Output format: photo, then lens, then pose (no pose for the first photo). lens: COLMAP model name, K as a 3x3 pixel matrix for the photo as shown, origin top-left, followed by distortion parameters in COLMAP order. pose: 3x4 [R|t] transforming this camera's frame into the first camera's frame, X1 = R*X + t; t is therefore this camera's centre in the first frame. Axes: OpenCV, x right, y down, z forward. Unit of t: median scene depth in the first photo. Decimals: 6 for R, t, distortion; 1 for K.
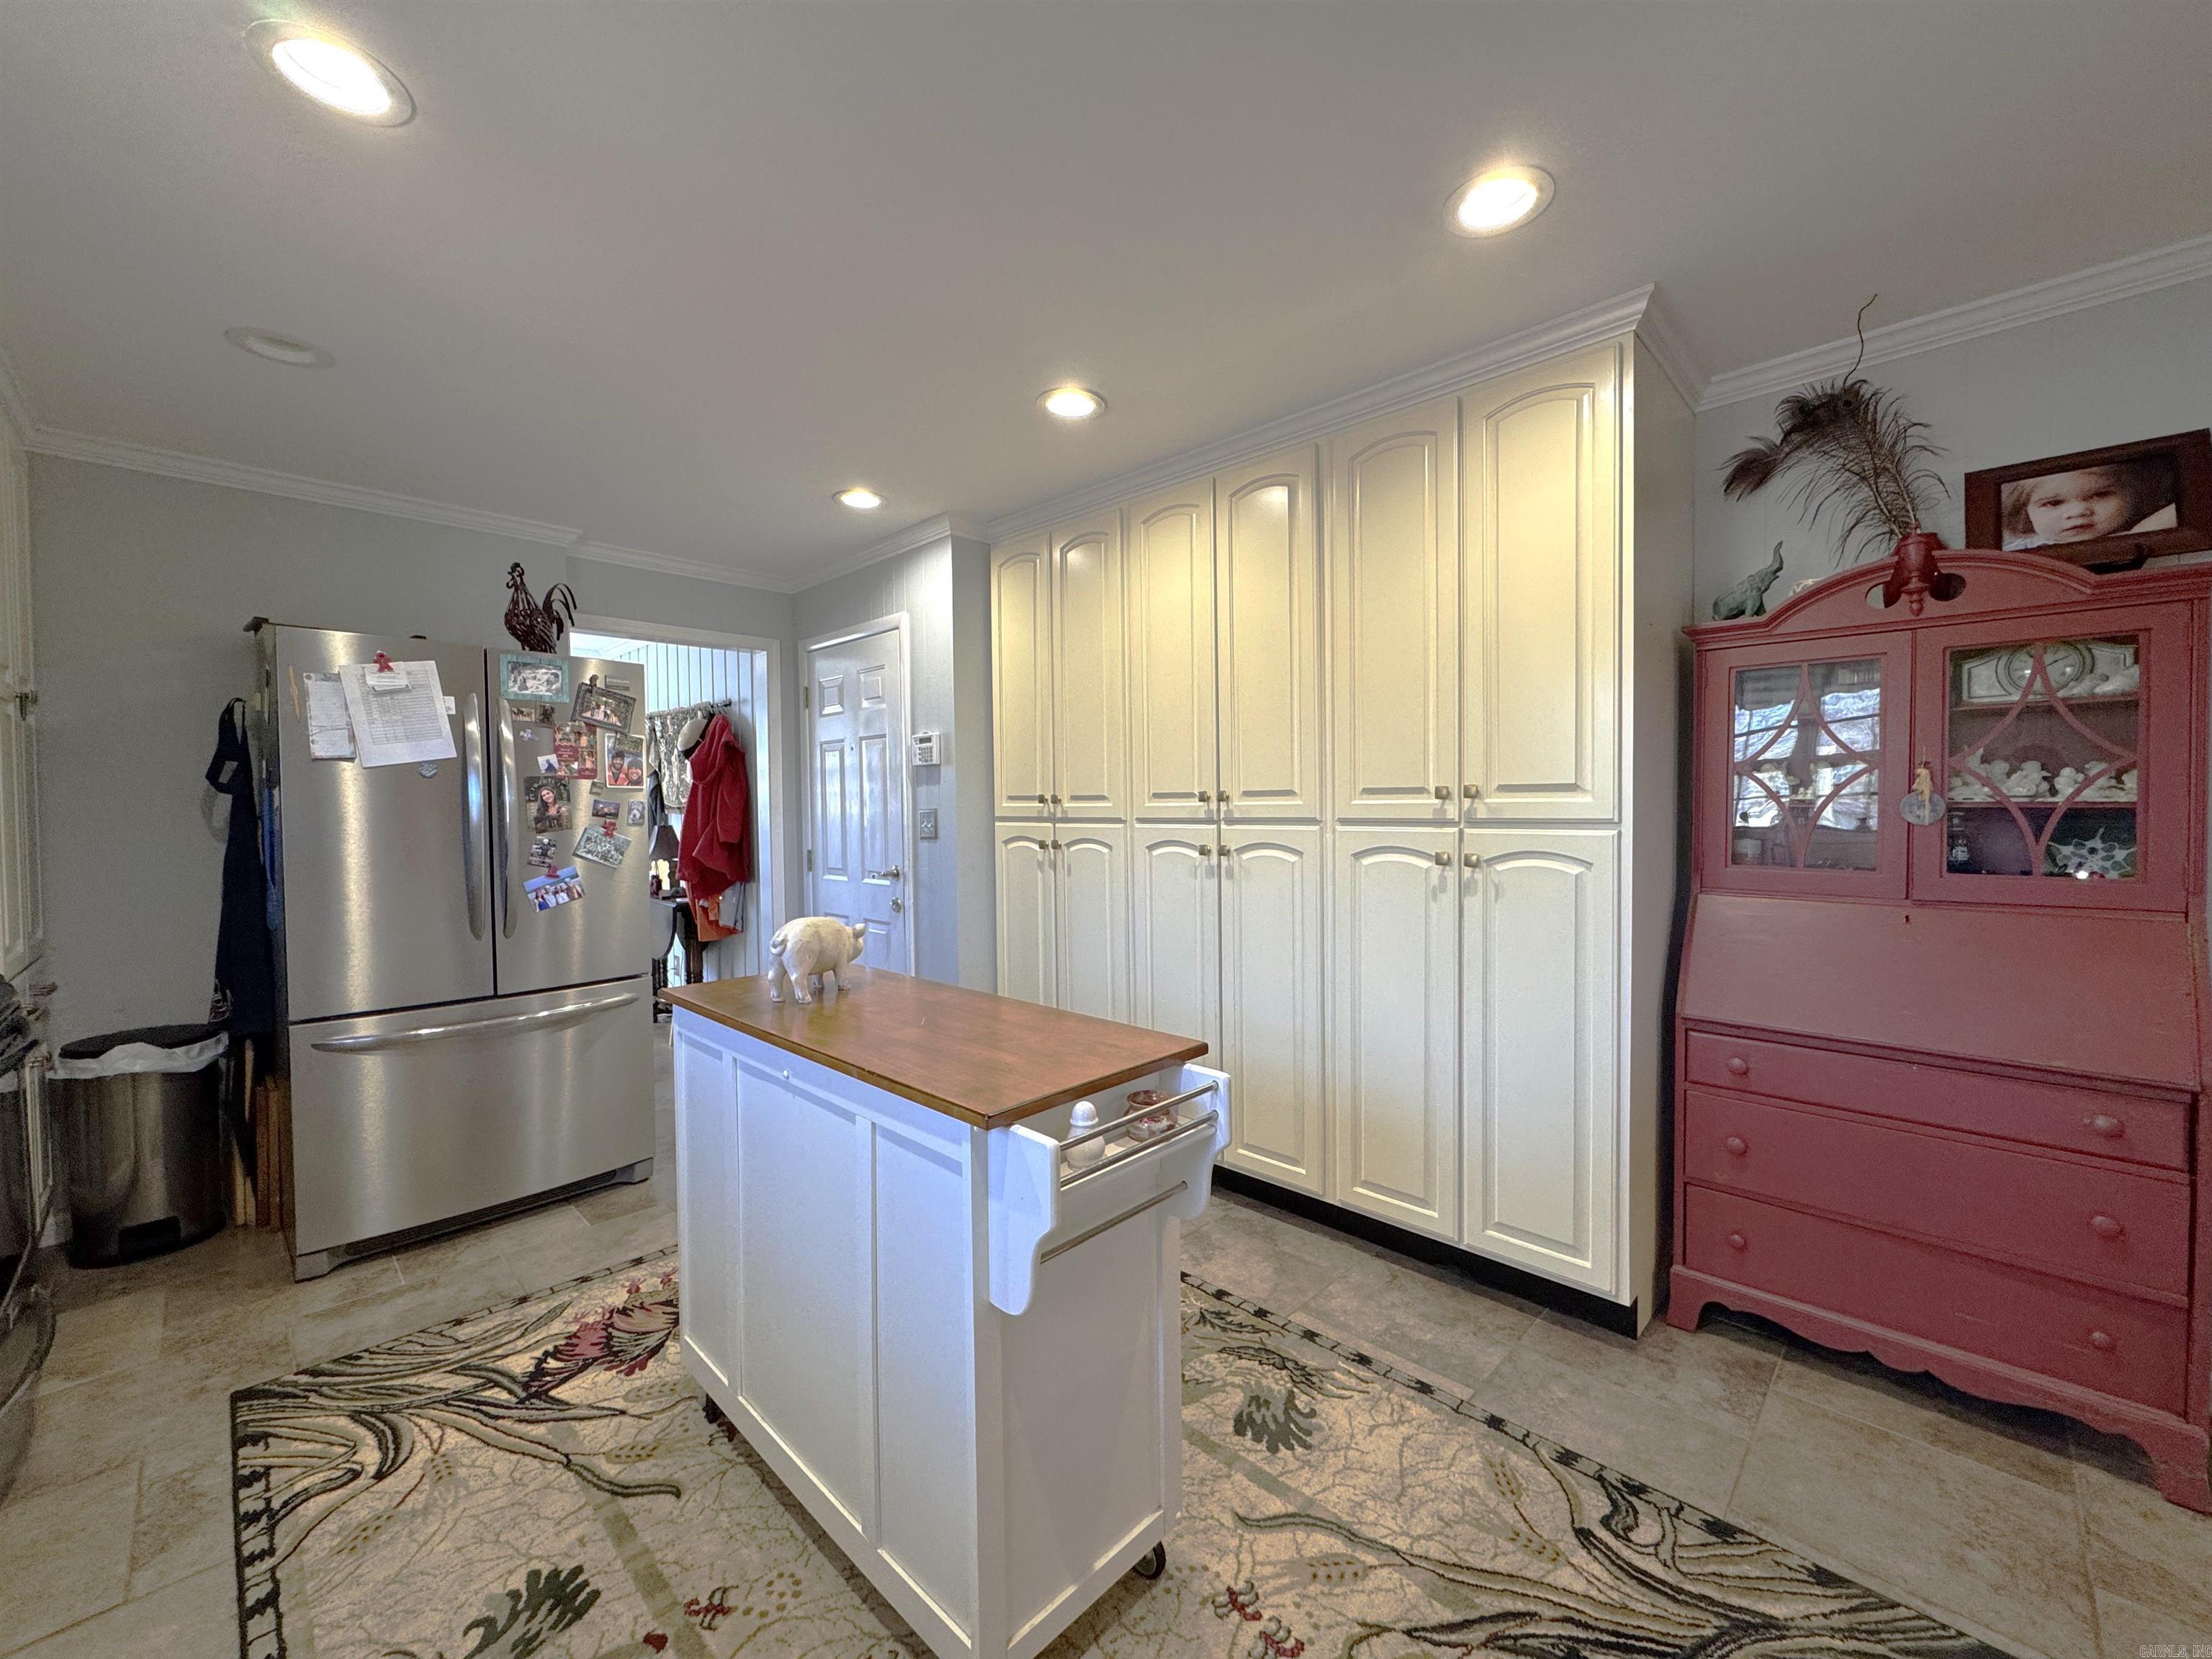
lens RADIAL K [[880.3, 0, 1110.3], [0, 880.3, 824.5], [0, 0, 1]] dist [-0.001404, -0.000537]
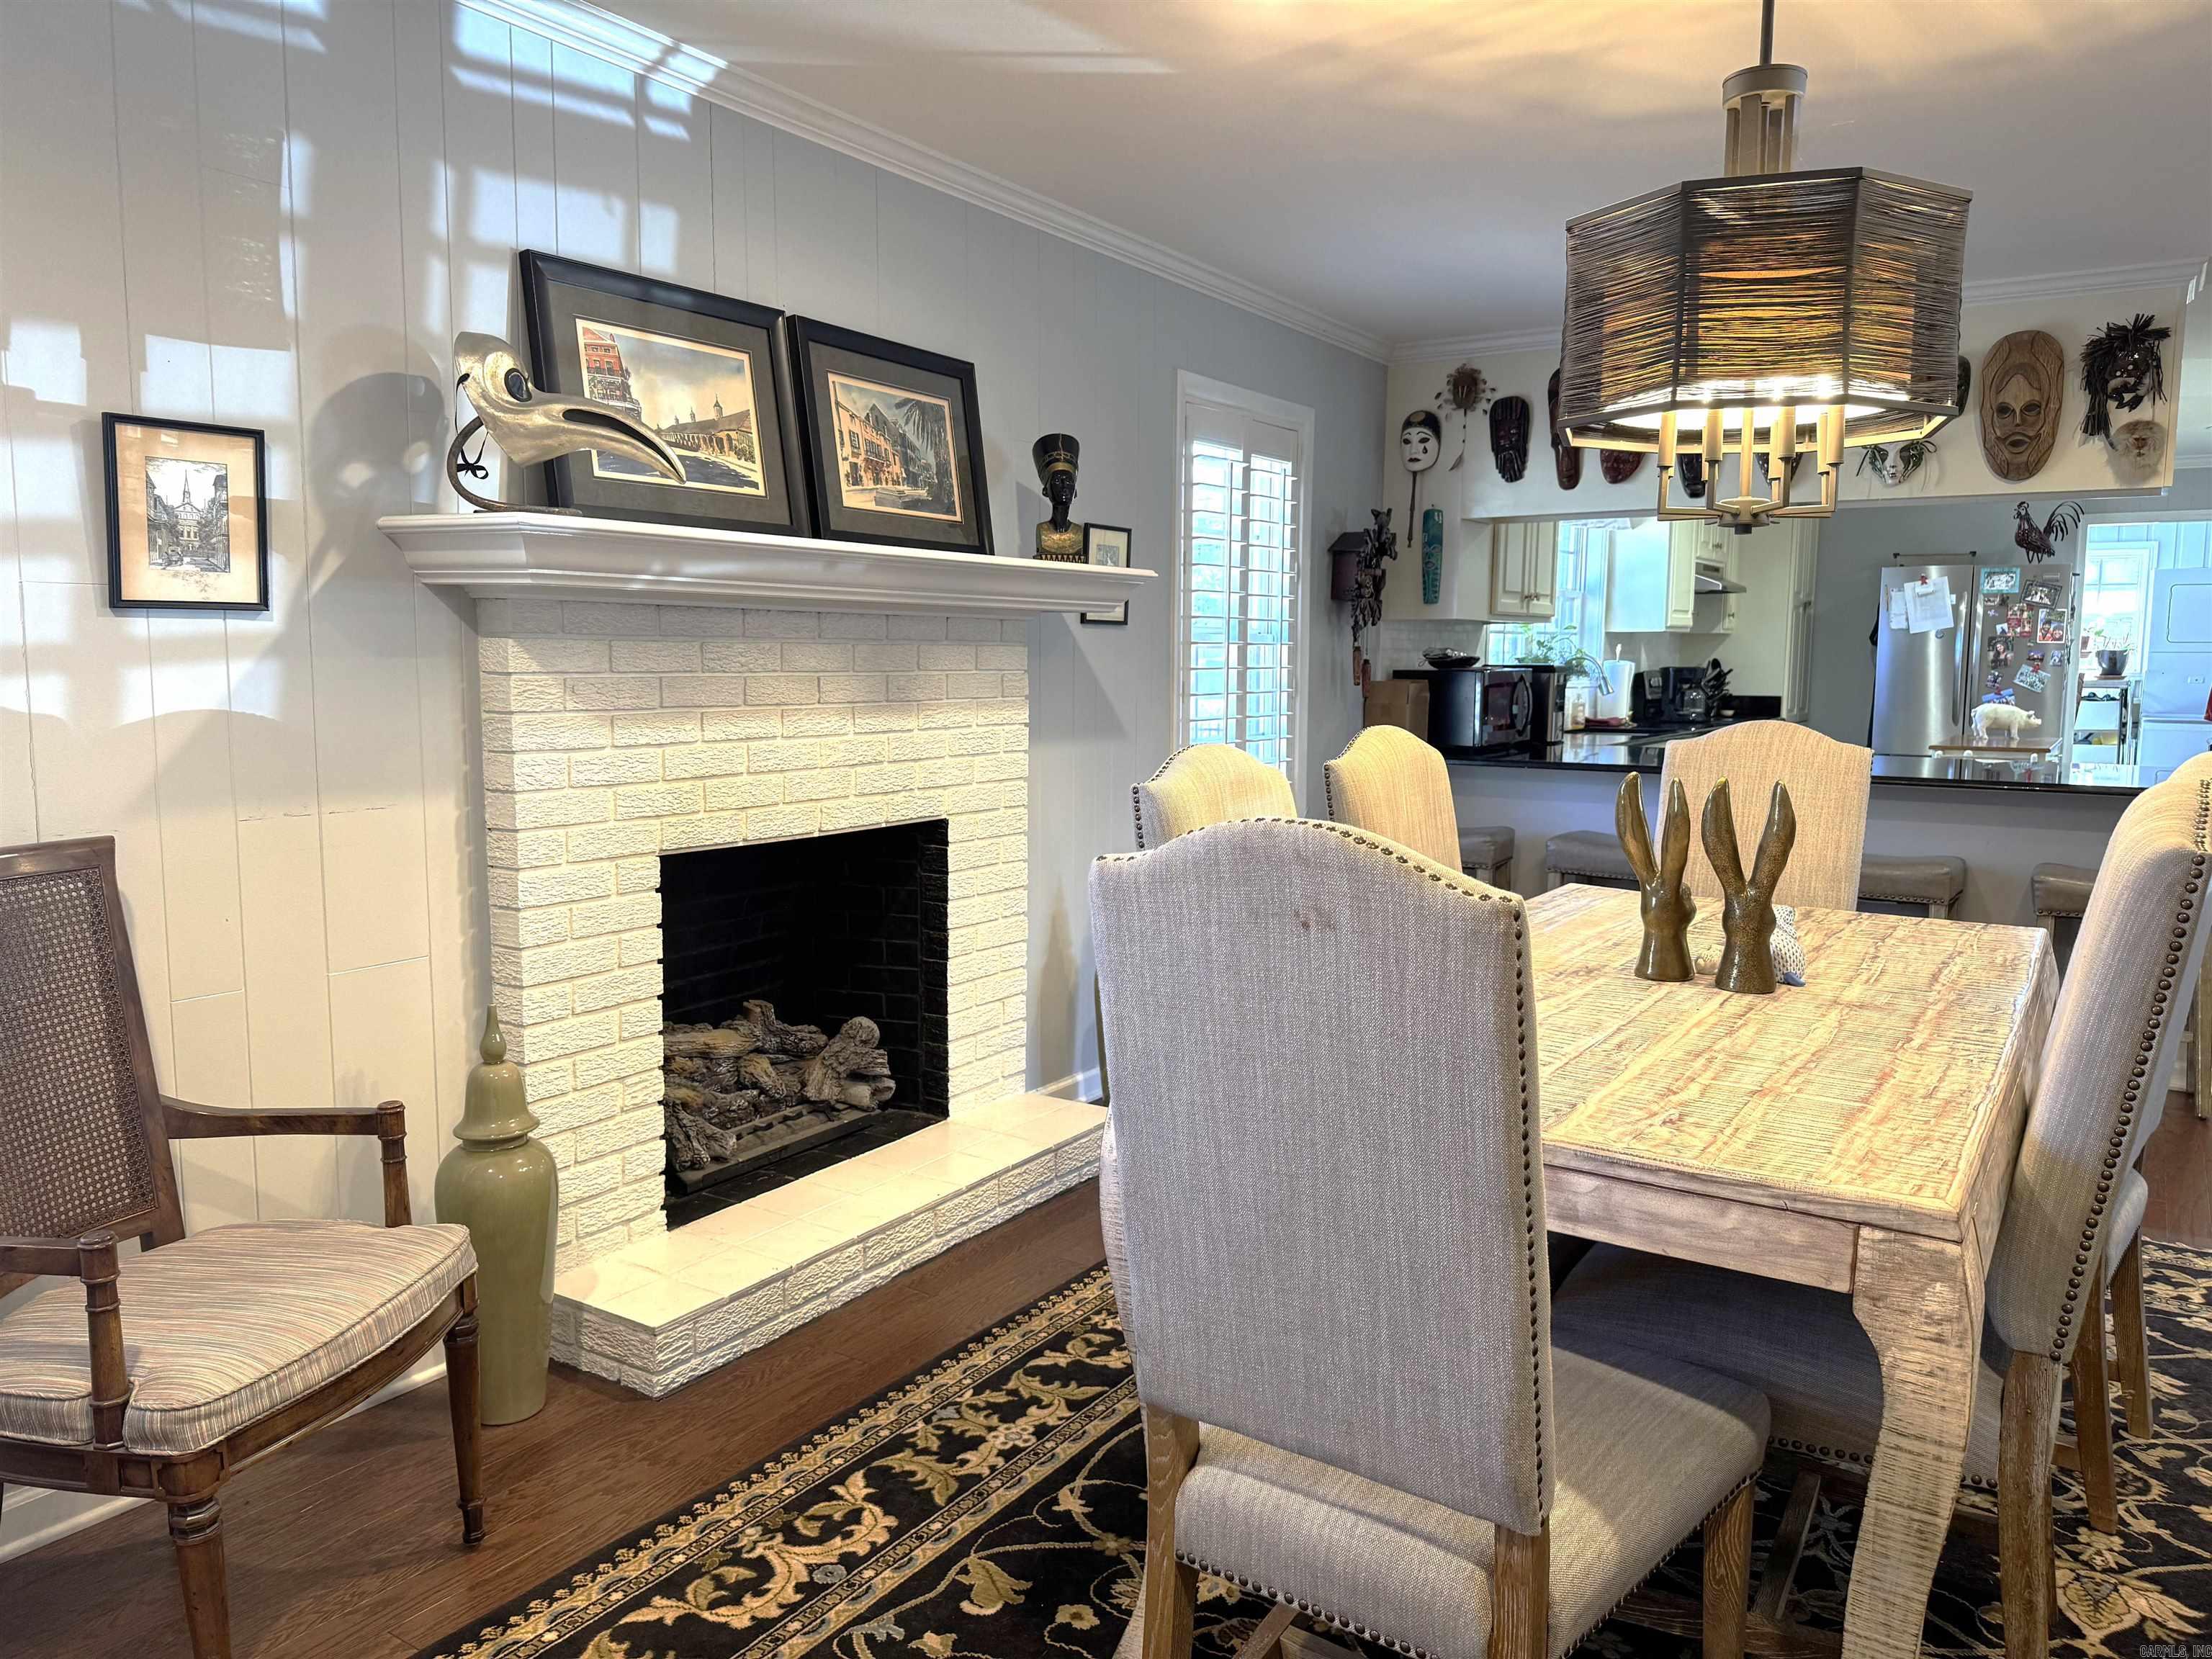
lens RADIAL K [[1553.4, 0, 1103.0], [0, 1553.4, 831.7], [0, 0, 1]] dist [0.117583, -0.195154]
pose [[0.184850, 0.119304, -0.975498, 2.151644], [-0.029138, 0.992833, 0.115903, 0.018688], [0.982335, 0.006999, 0.187002, -1.346443]]
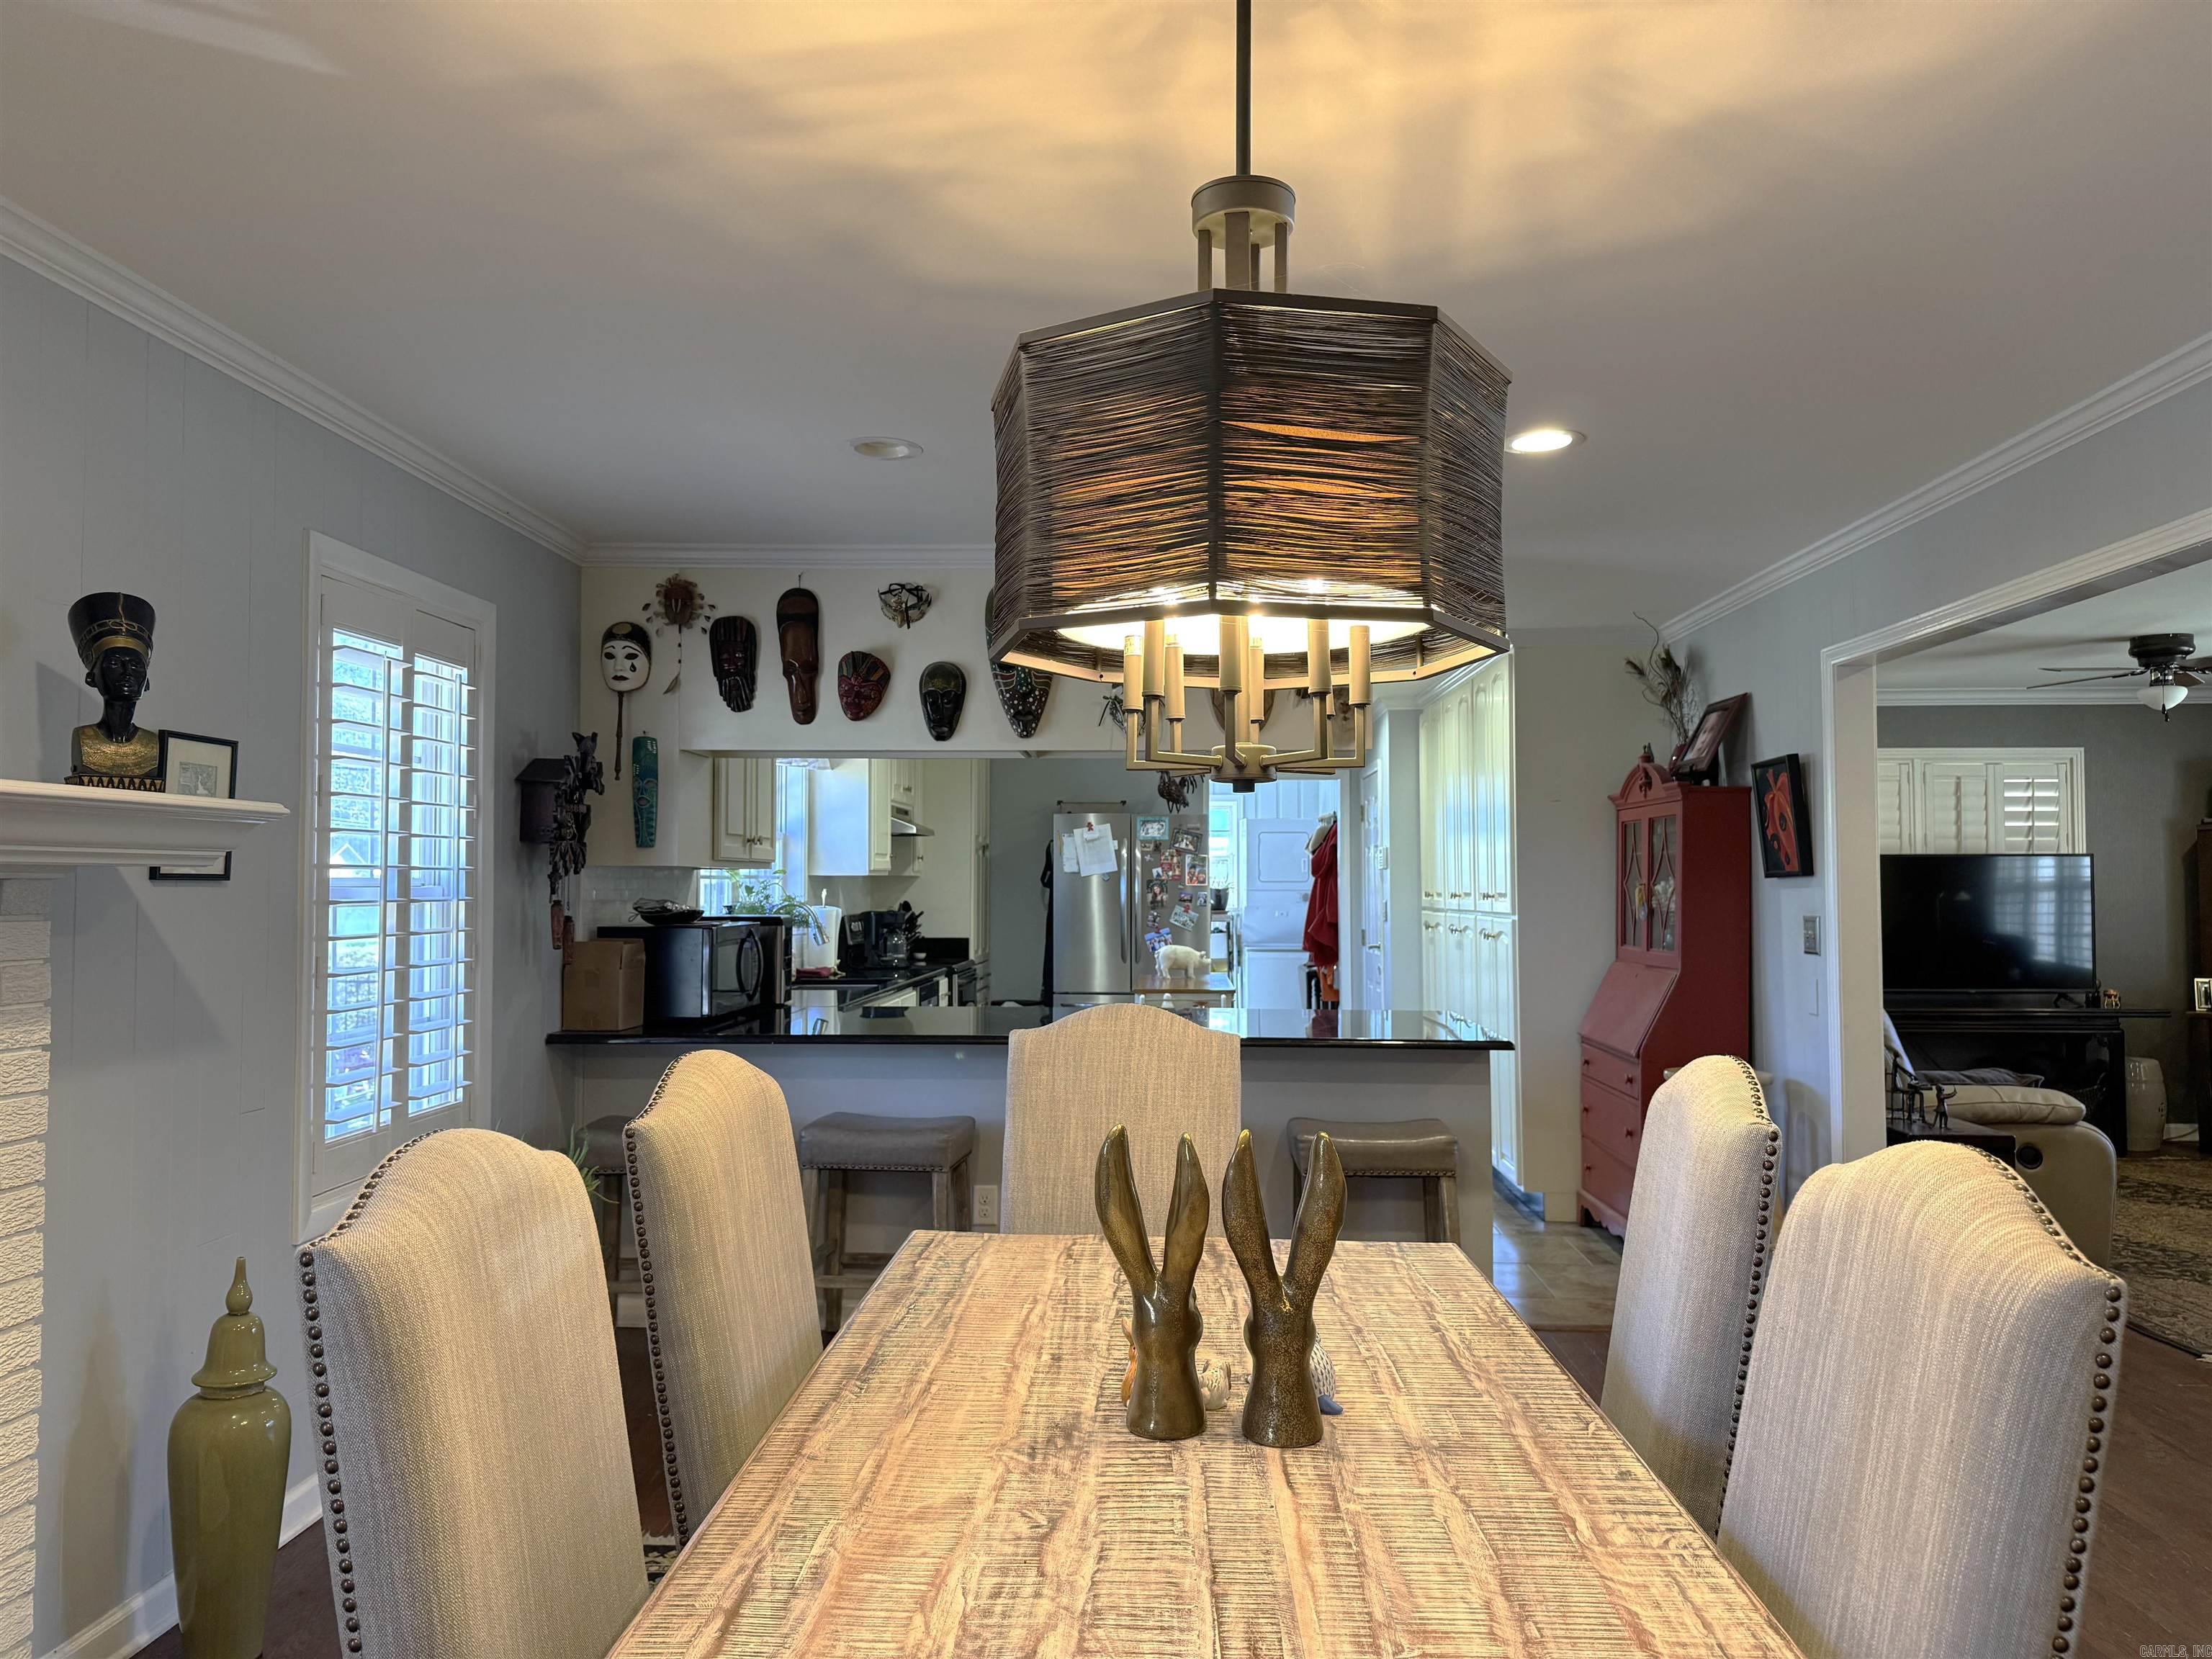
lens RADIAL K [[1556.7, 0, 1096.5], [0, 1556.7, 821.9], [0, 0, 1]] dist [0.110420, -0.144418]
pose [[0.659591, -0.022203, -0.751297, 1.783516], [-0.023551, 0.998462, -0.050184, -0.007935], [0.751256, 0.050794, 0.658054, -1.297088]]
